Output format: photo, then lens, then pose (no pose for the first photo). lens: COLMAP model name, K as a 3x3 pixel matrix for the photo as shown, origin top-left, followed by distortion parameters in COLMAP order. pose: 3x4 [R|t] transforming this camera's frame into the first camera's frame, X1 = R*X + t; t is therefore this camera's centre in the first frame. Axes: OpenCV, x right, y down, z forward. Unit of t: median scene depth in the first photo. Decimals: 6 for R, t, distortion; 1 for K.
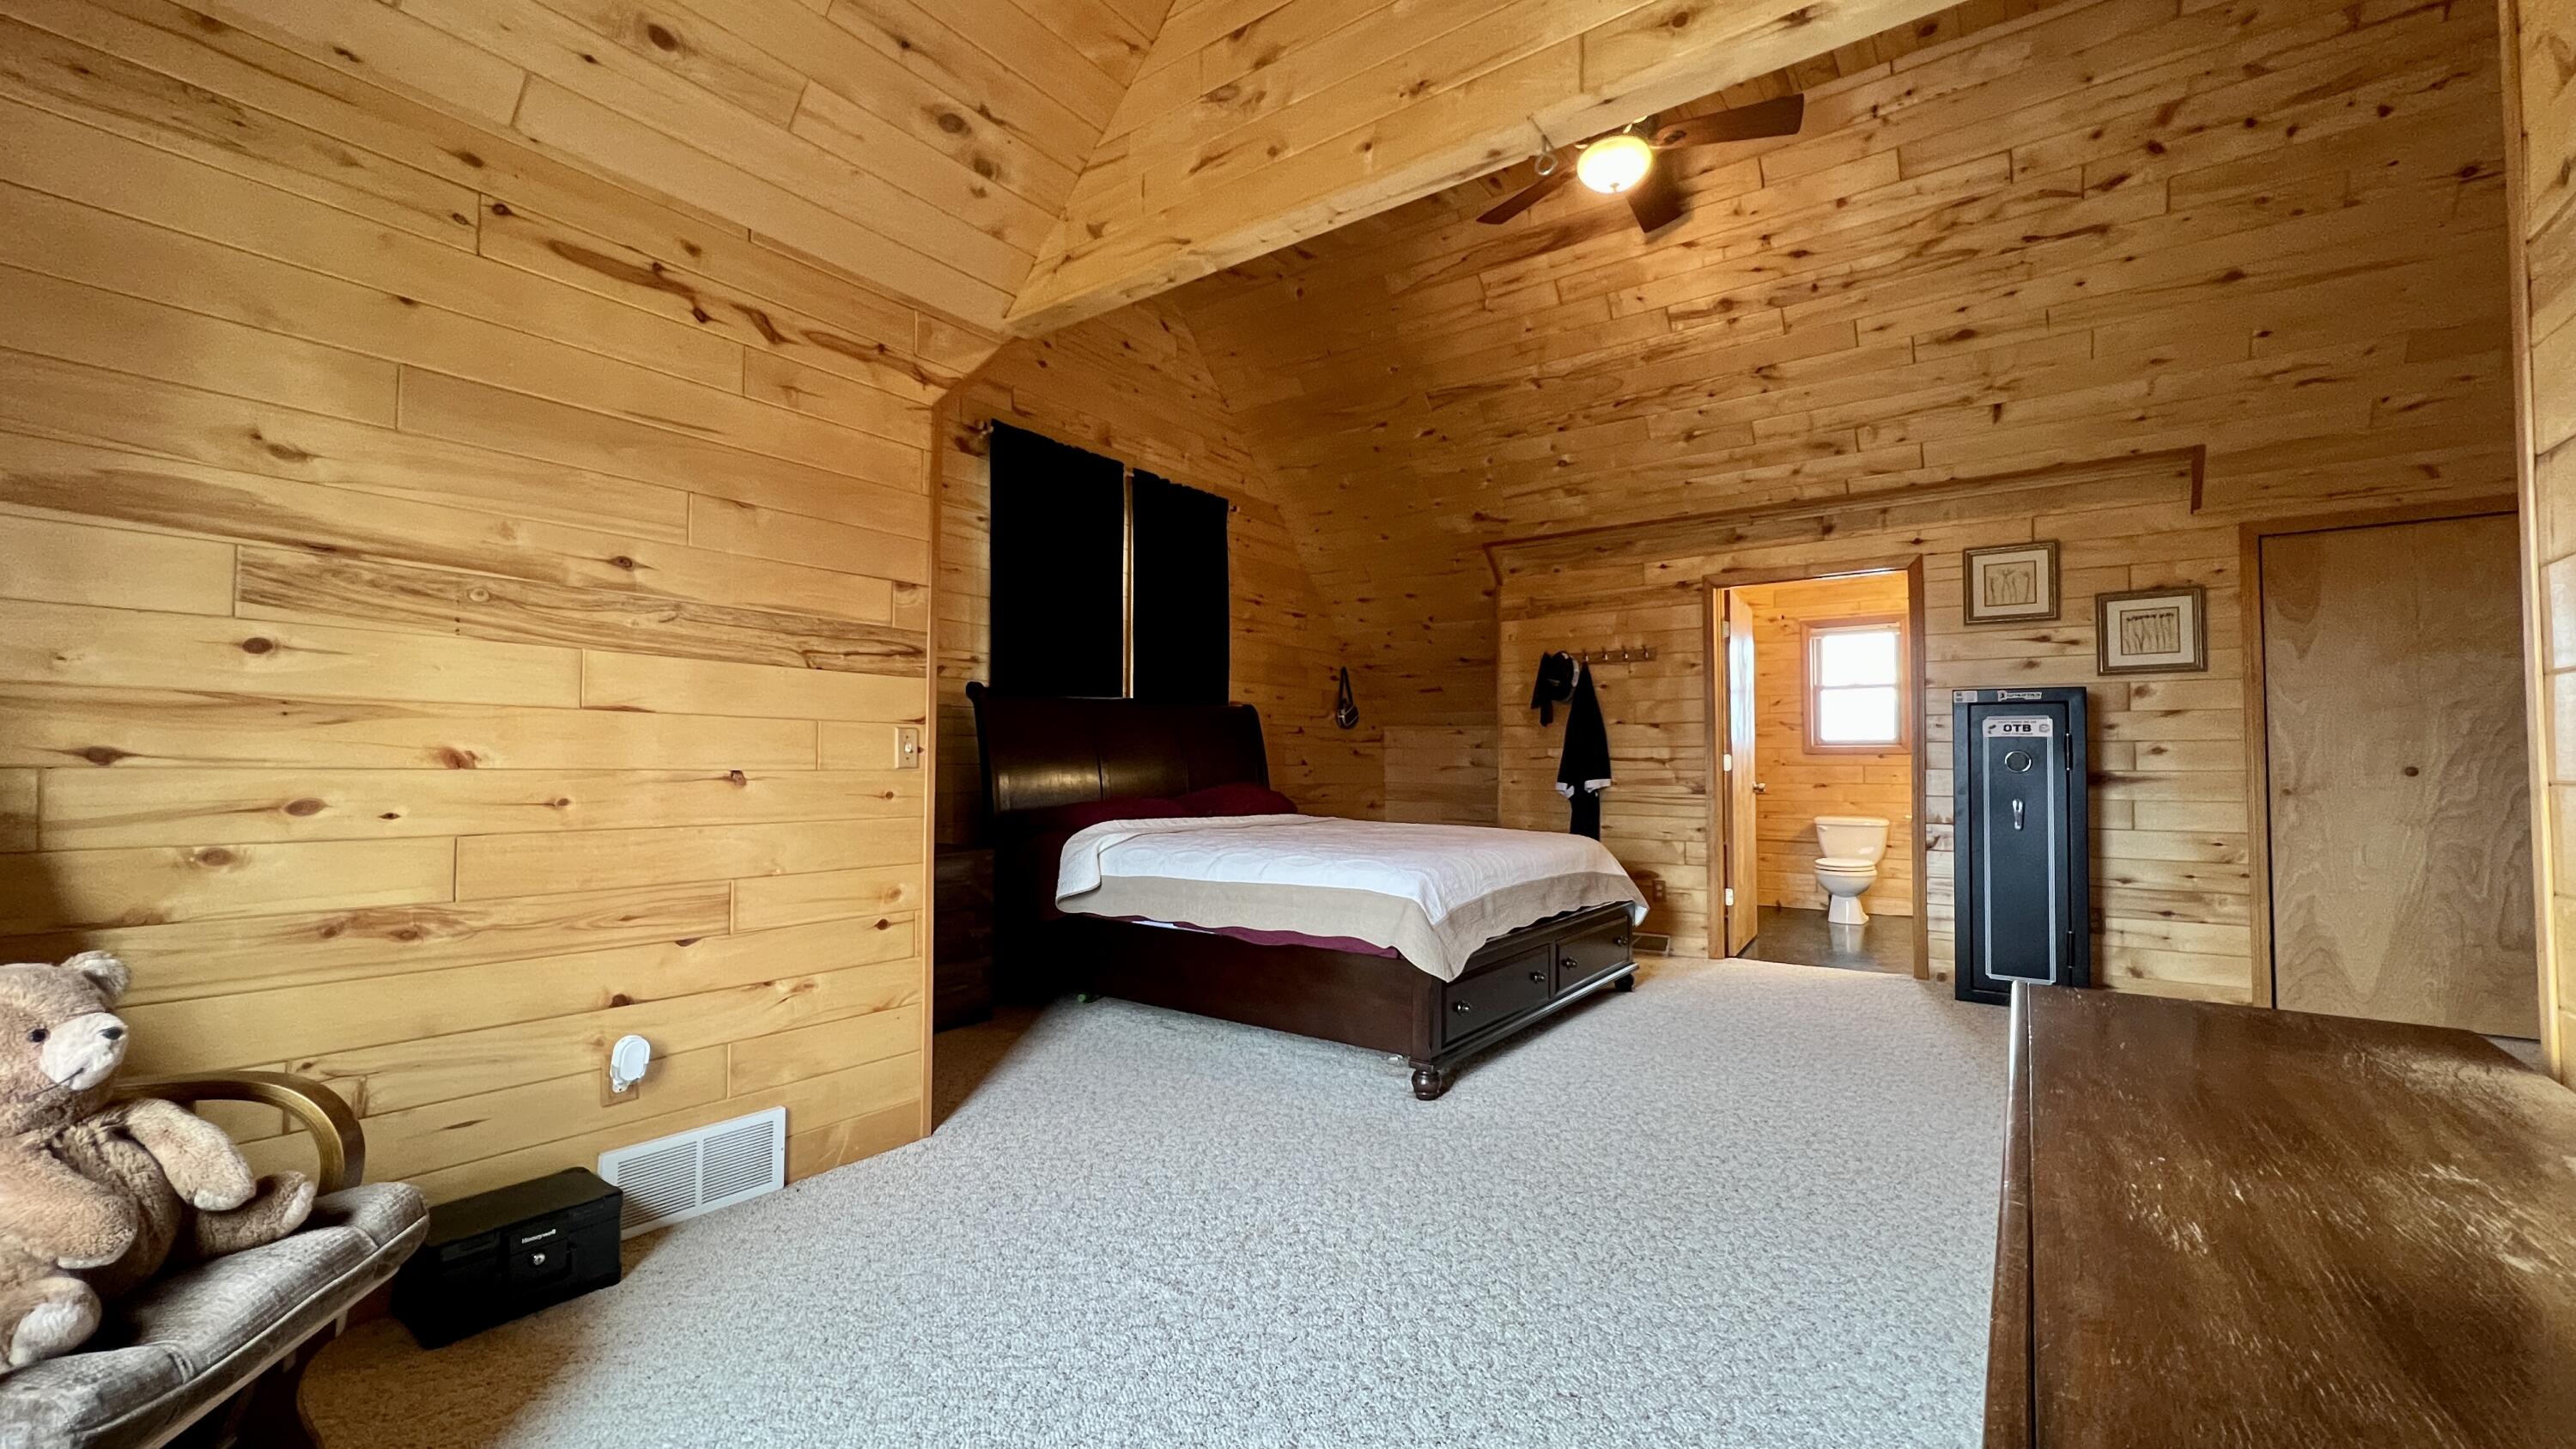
lens RADIAL K [[1026.8, 0, 1295.9], [0, 1026.8, 729.7], [0, 0, 1]] dist [0.000343, -0.000221]
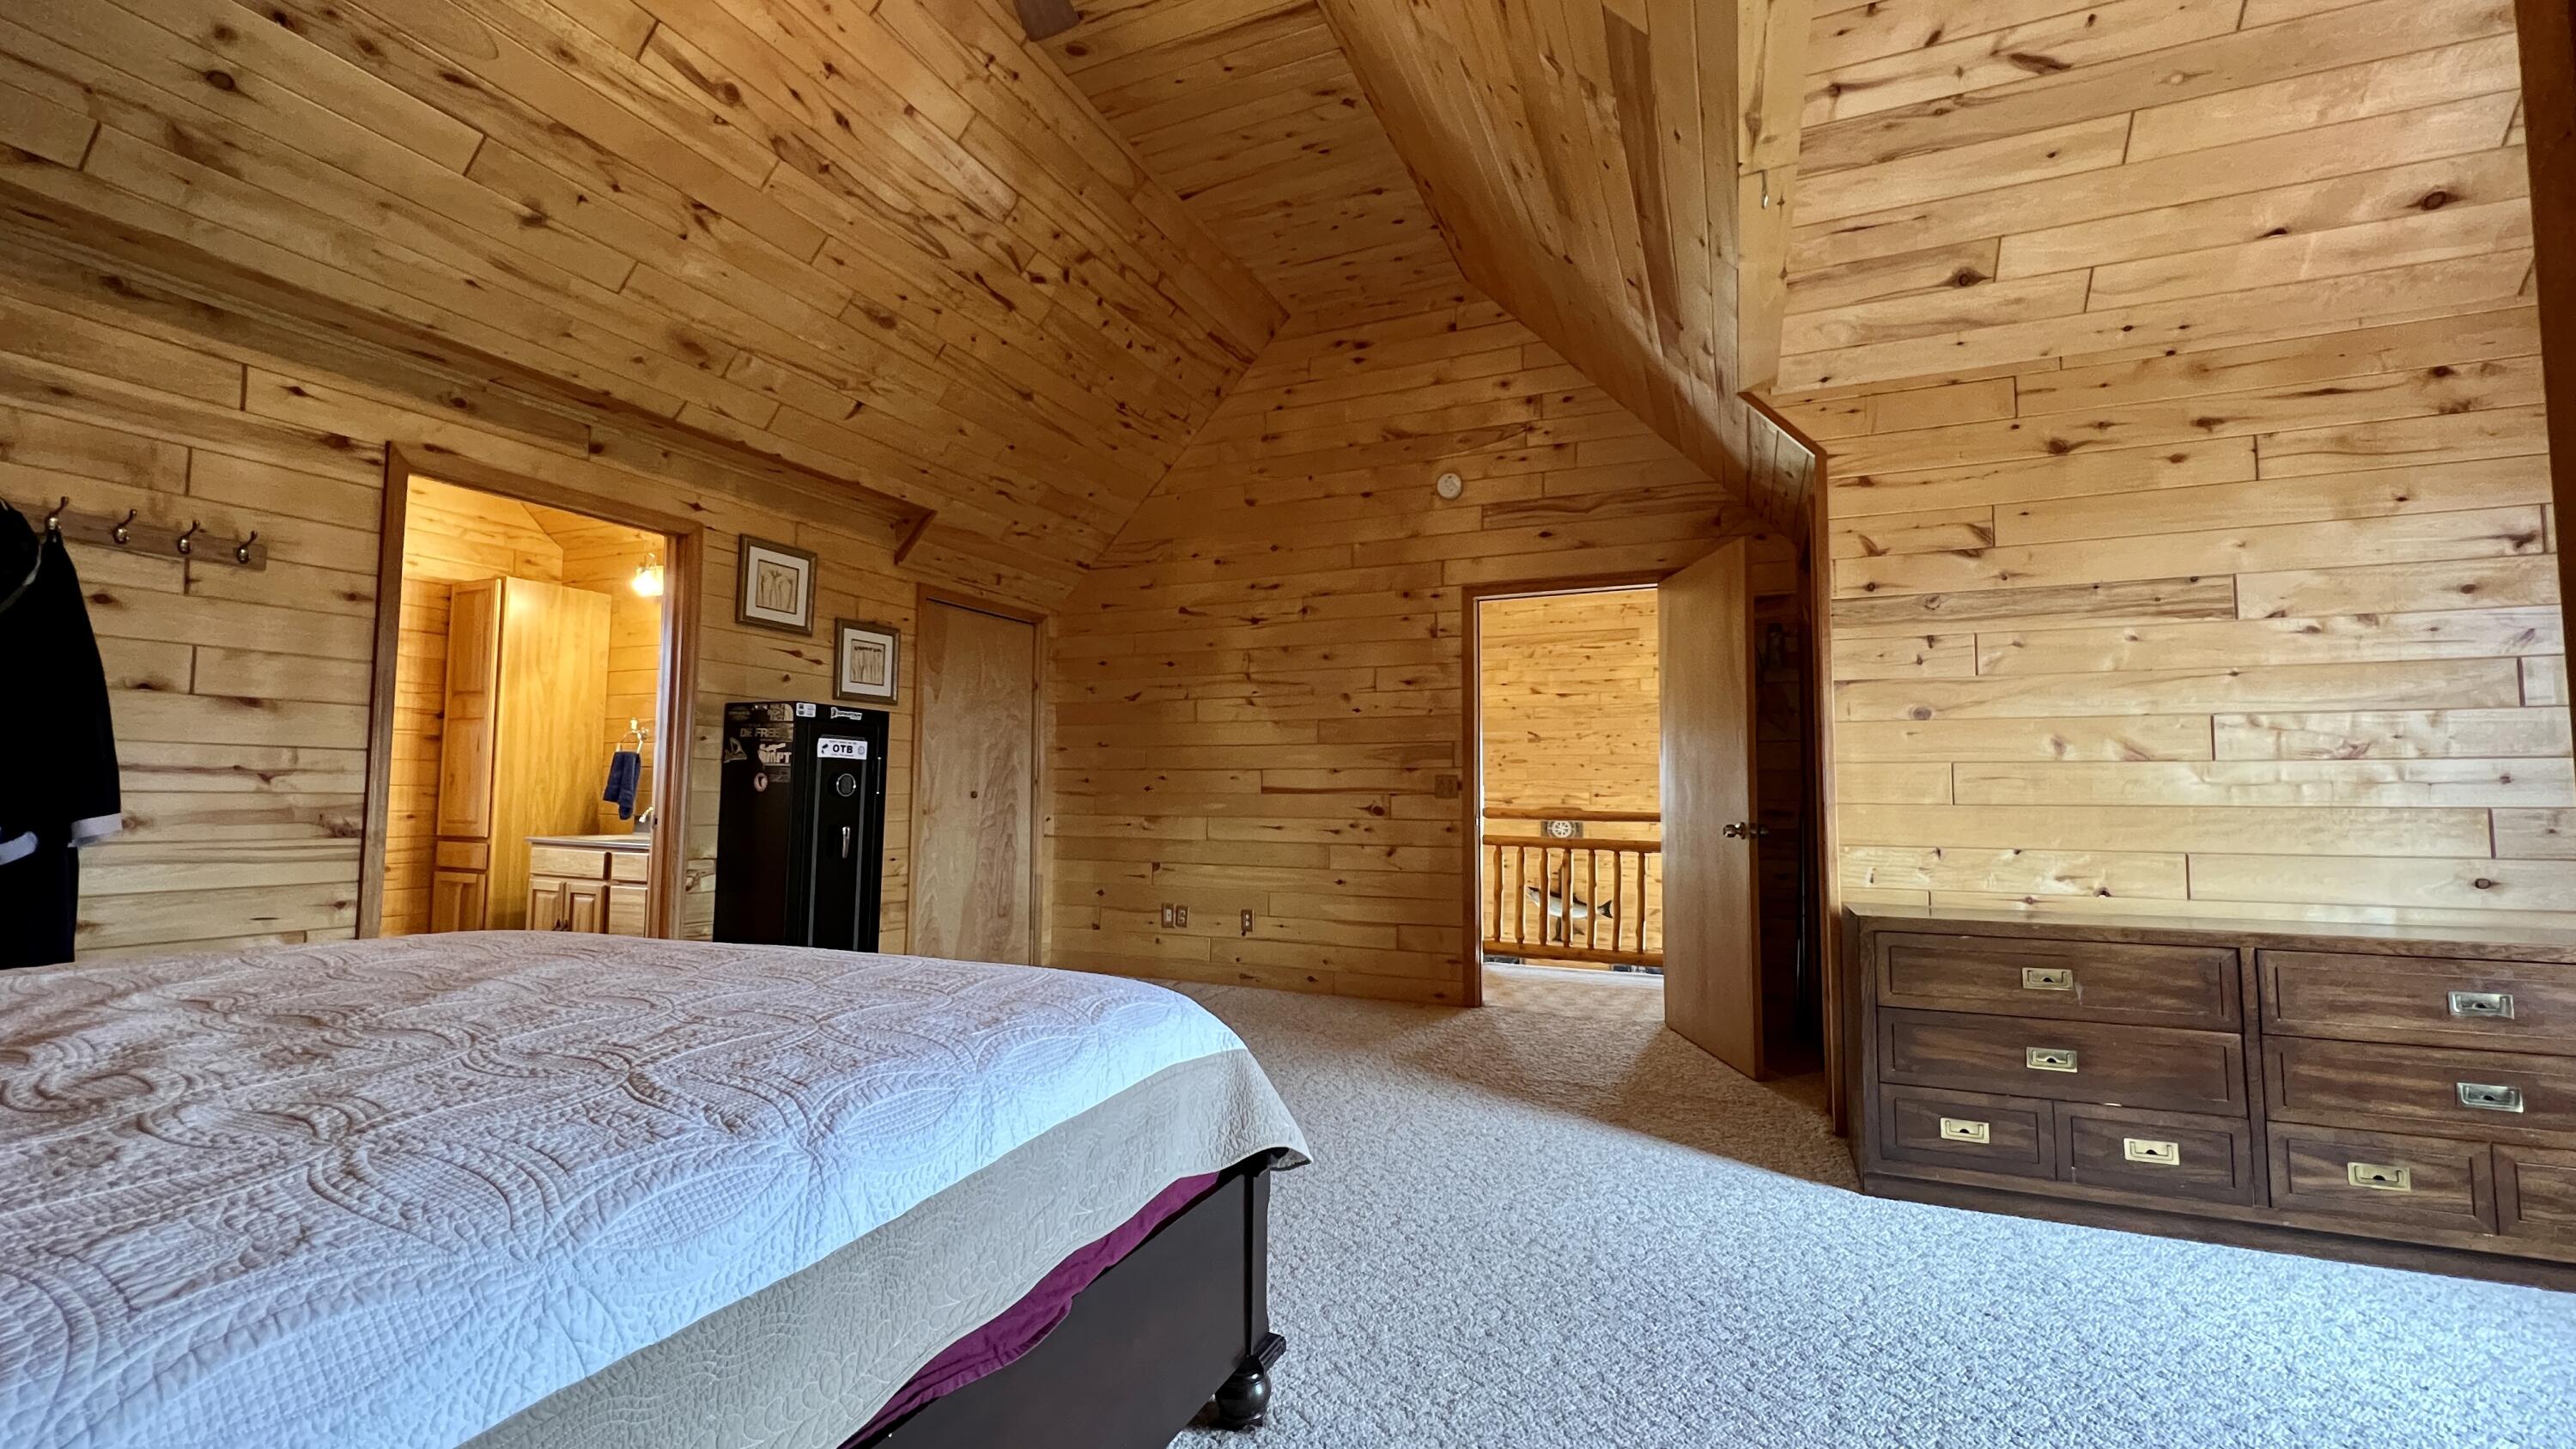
lens RADIAL K [[1026.8, 0, 1295.9], [0, 1026.8, 729.7], [0, 0, 1]] dist [0.000343, -0.000221]
pose [[-0.204963, 0.055753, 0.977181, -0.278976], [-0.044221, 0.996829, -0.066149, 0.022943], [-0.977770, -0.056770, -0.201848, 0.739888]]
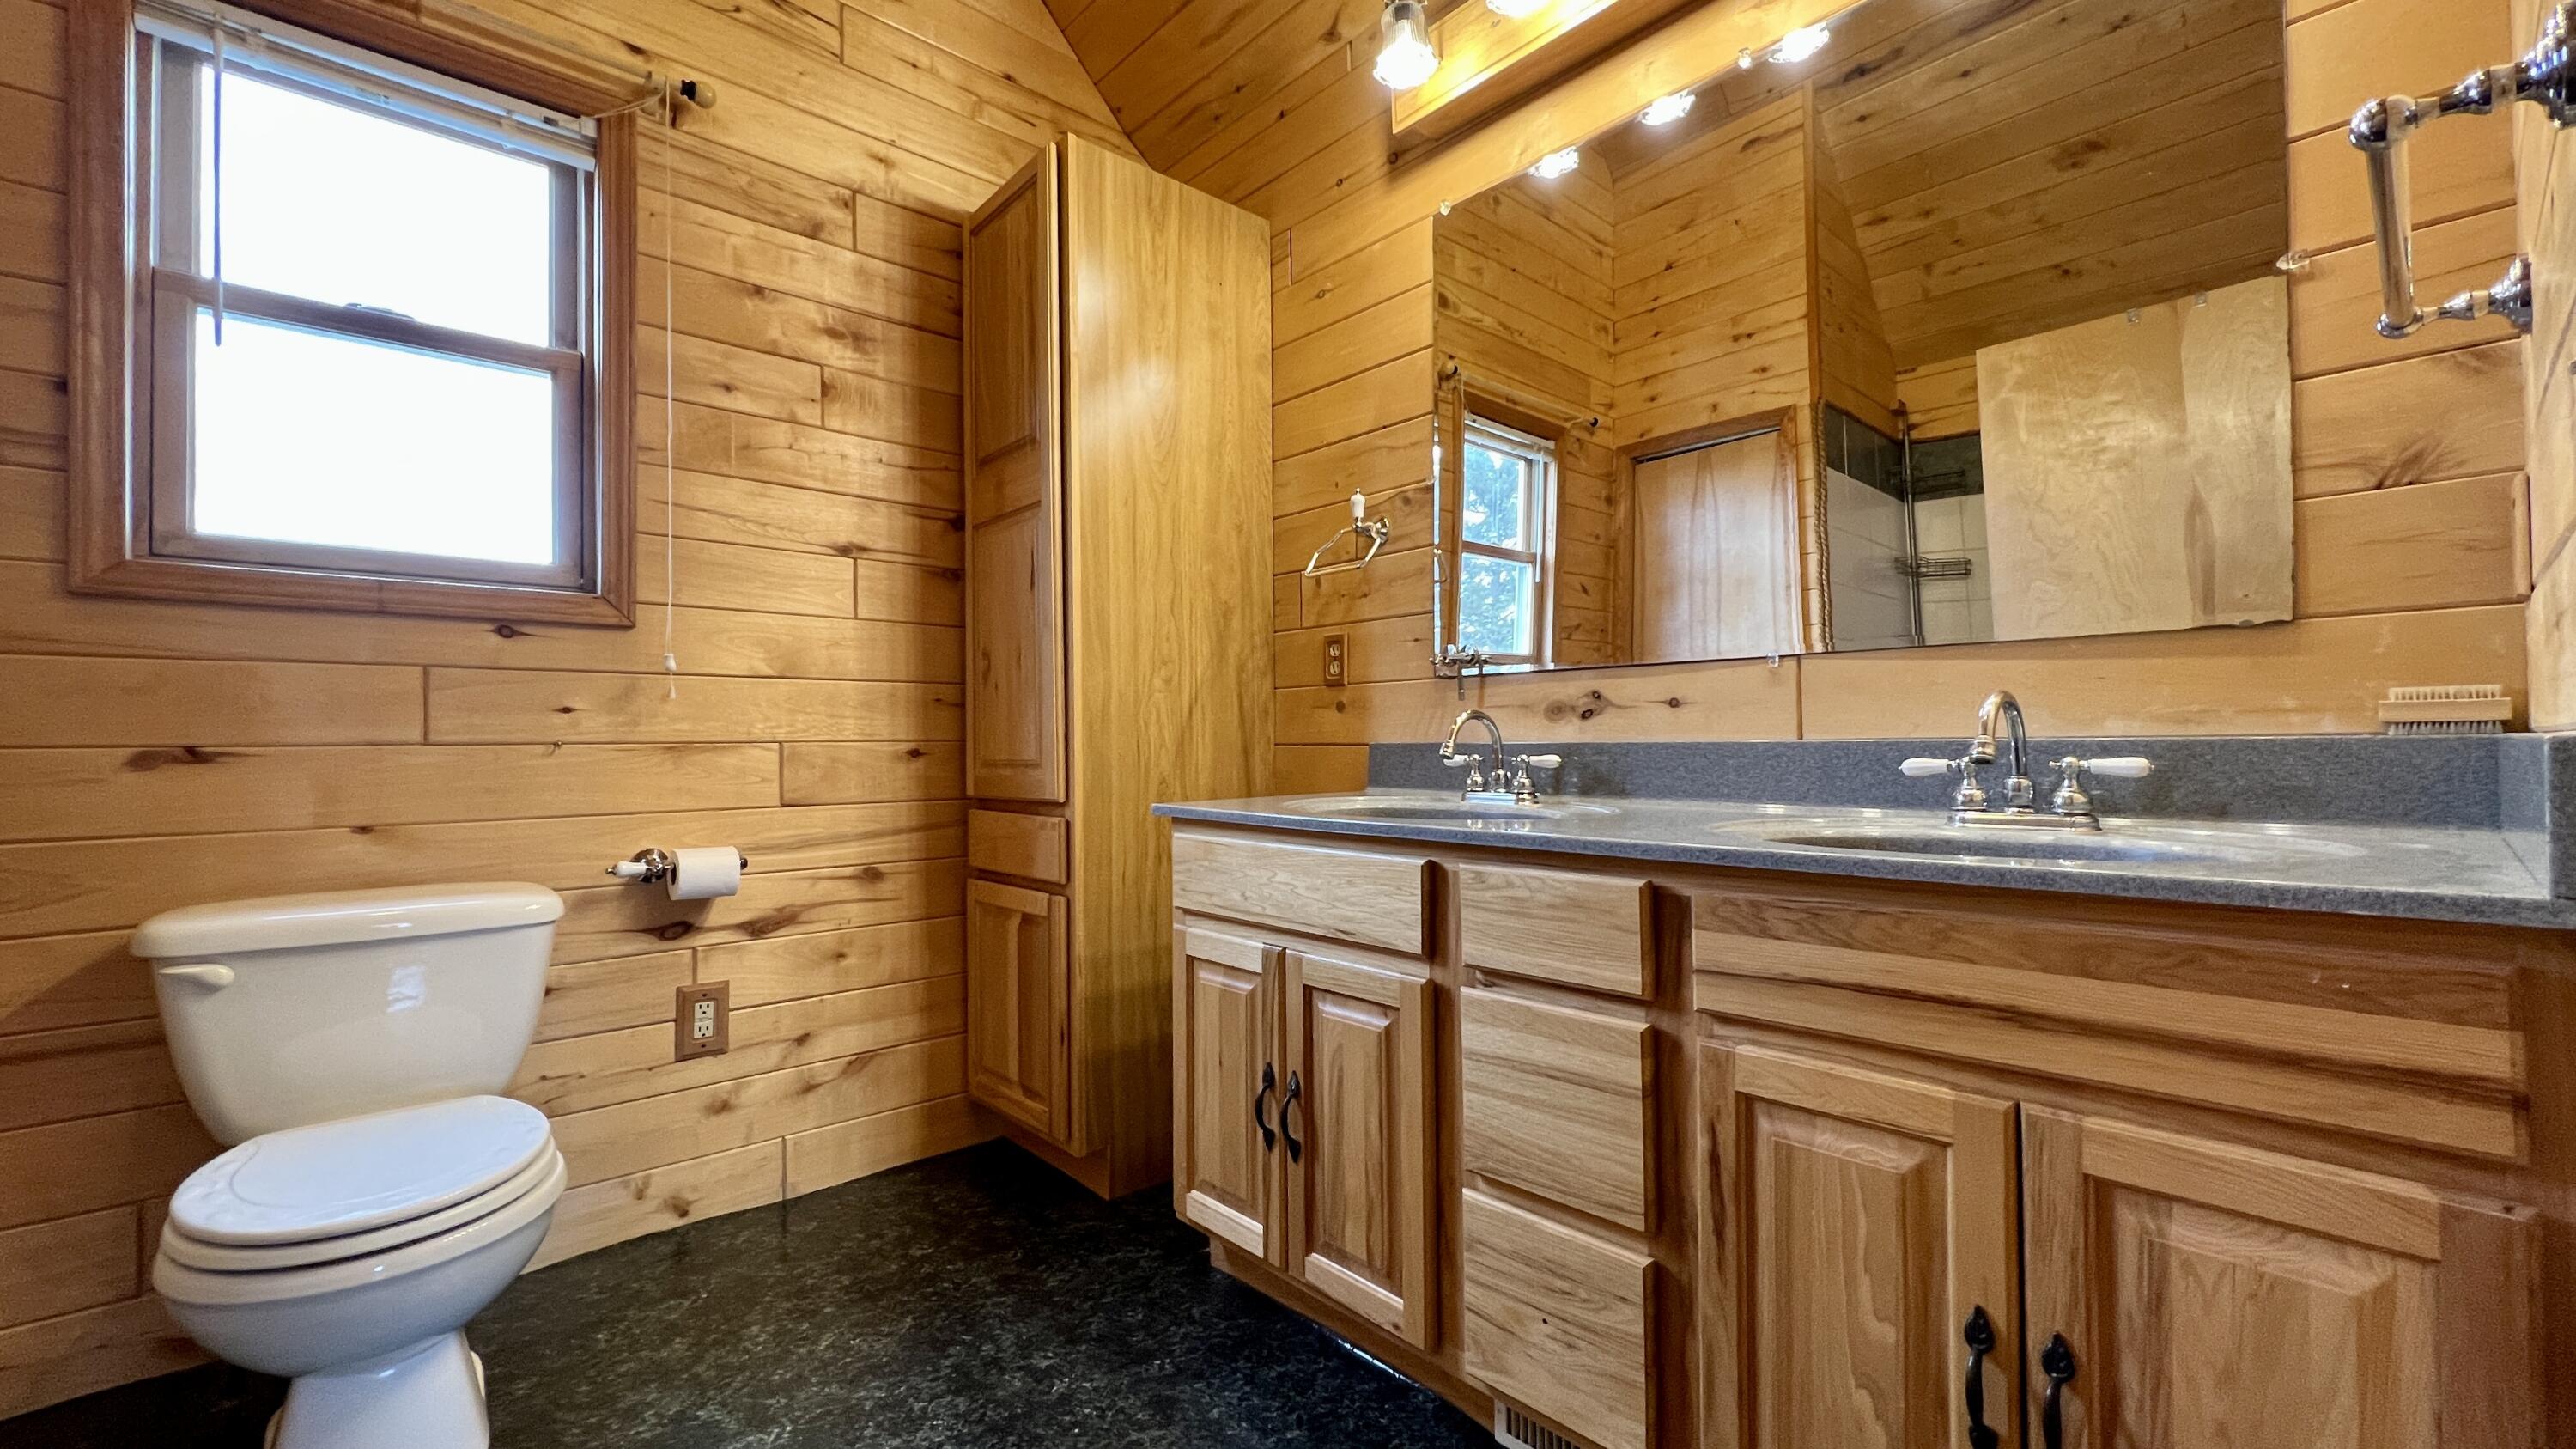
lens RADIAL K [[1032.2, 0, 1295.9], [0, 1032.2, 731.5], [0, 0, 1]] dist [-0.001504, 0.000407]
pose [[0.208515, 0.002786, 0.978015, 0.561870], [-0.022473, 0.999746, 0.001944, 0.069670], [-0.977761, -0.022385, 0.208525, 1.166317]]
